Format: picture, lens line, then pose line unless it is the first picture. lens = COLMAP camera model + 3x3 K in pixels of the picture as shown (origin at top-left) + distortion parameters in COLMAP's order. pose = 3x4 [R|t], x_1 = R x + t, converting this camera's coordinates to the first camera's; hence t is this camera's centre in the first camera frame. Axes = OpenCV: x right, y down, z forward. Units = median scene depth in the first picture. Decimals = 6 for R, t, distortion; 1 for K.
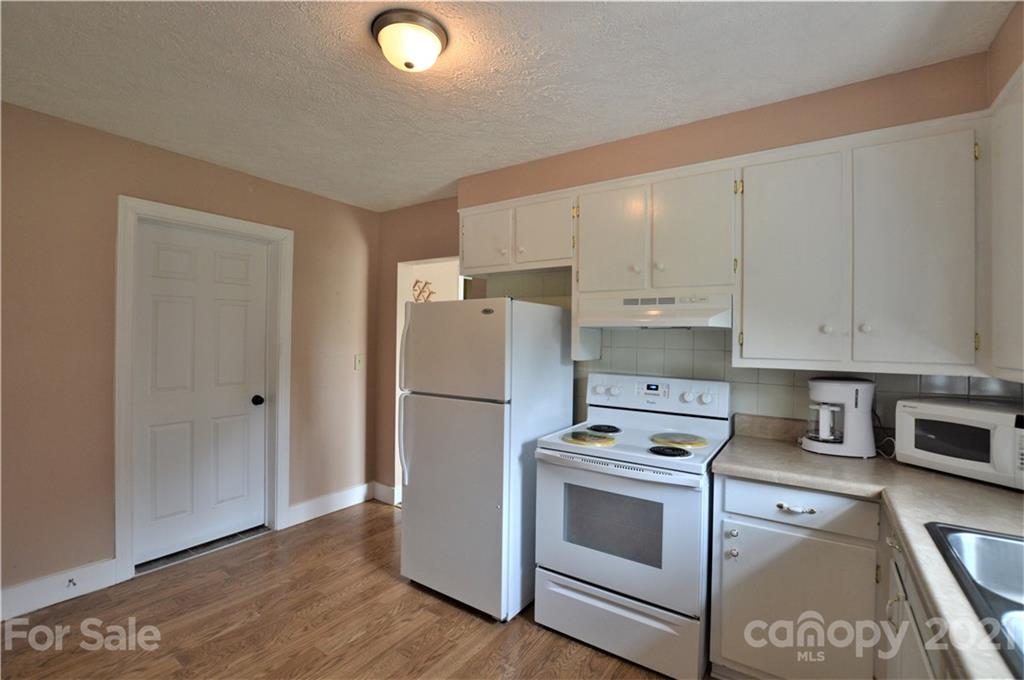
lens RADIAL K [[453.8, 0, 509.7], [0, 453.8, 334.7], [0, 0, 1]] dist [-0.031420, 0.001142]
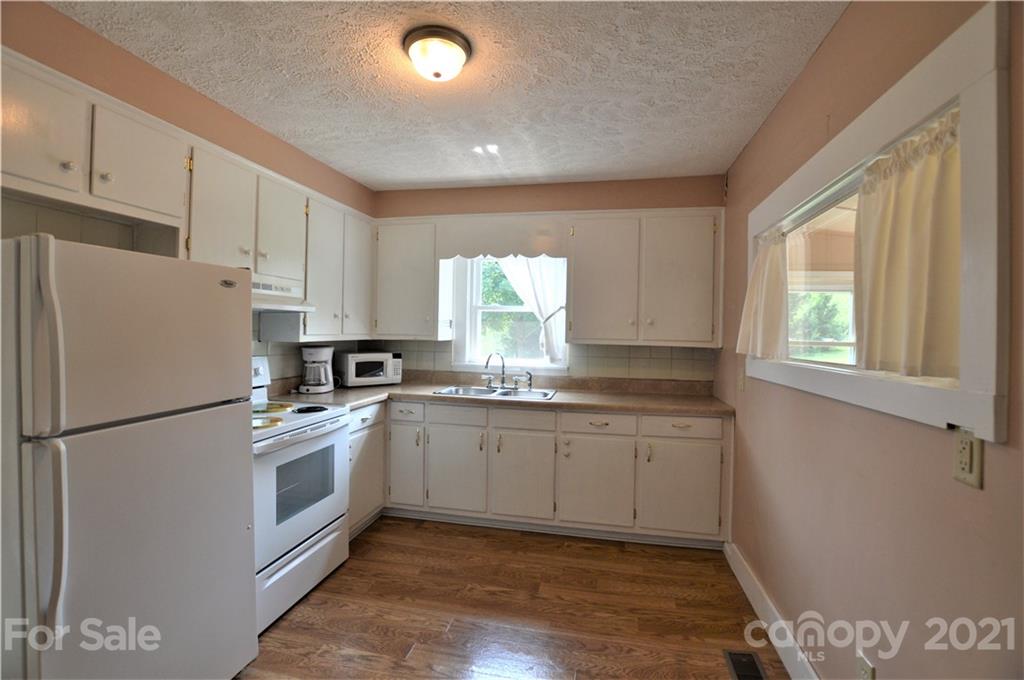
lens RADIAL K [[462.1, 0, 513.6], [0, 462.1, 326.1], [0, 0, 1]] dist [0.000930, 0.000302]
pose [[-0.379317, -0.013133, 0.925174, -1.100659], [-0.028211, 0.999599, 0.002623, 0.002233], [-0.924837, -0.025105, -0.379535, 0.996195]]
